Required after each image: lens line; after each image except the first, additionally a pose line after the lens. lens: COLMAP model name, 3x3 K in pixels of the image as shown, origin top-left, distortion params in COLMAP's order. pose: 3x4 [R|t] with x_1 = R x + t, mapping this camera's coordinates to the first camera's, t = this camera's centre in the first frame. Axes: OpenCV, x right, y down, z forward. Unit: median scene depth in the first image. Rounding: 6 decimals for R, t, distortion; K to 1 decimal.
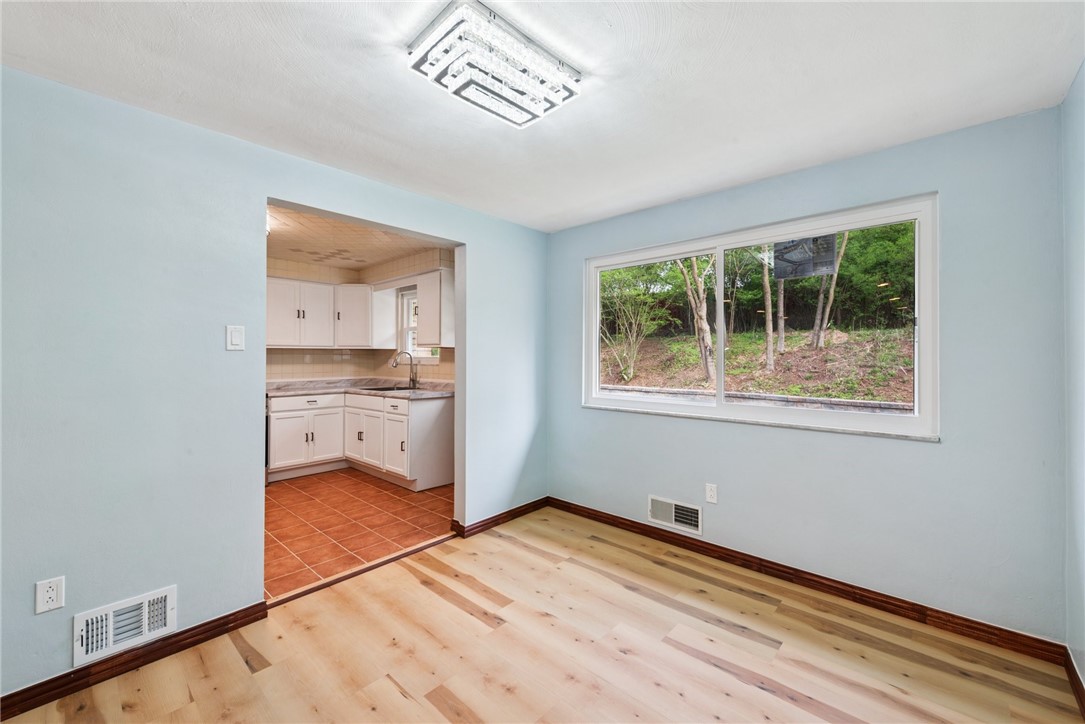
lens RADIAL K [[438.7, 0, 553.3], [0, 438.7, 354.9], [0, 0, 1]] dist [0.017531, -0.003401]
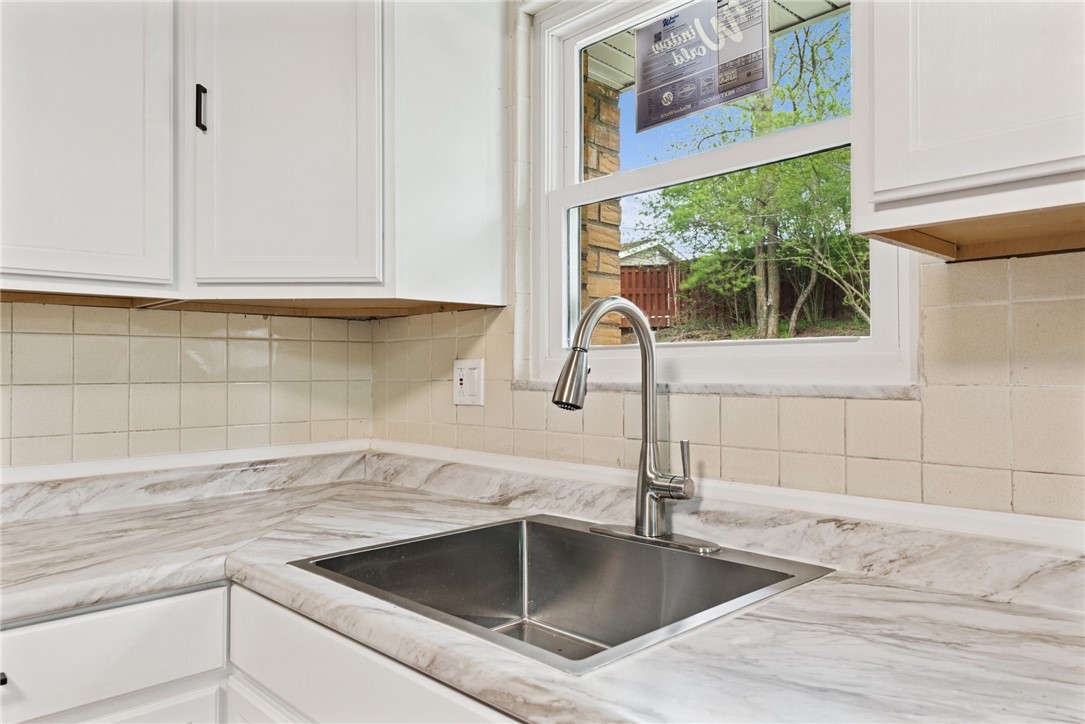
lens RADIAL K [[740.6, 0, 554.0], [0, 740.6, 354.7], [0, 0, 1]] dist [0.011778, -0.000037]
pose [[0.997391, -0.006376, -0.071905, -0.513306], [0.005283, 0.999868, -0.015369, 0.020982], [0.071994, 0.014949, 0.997293, 1.123546]]
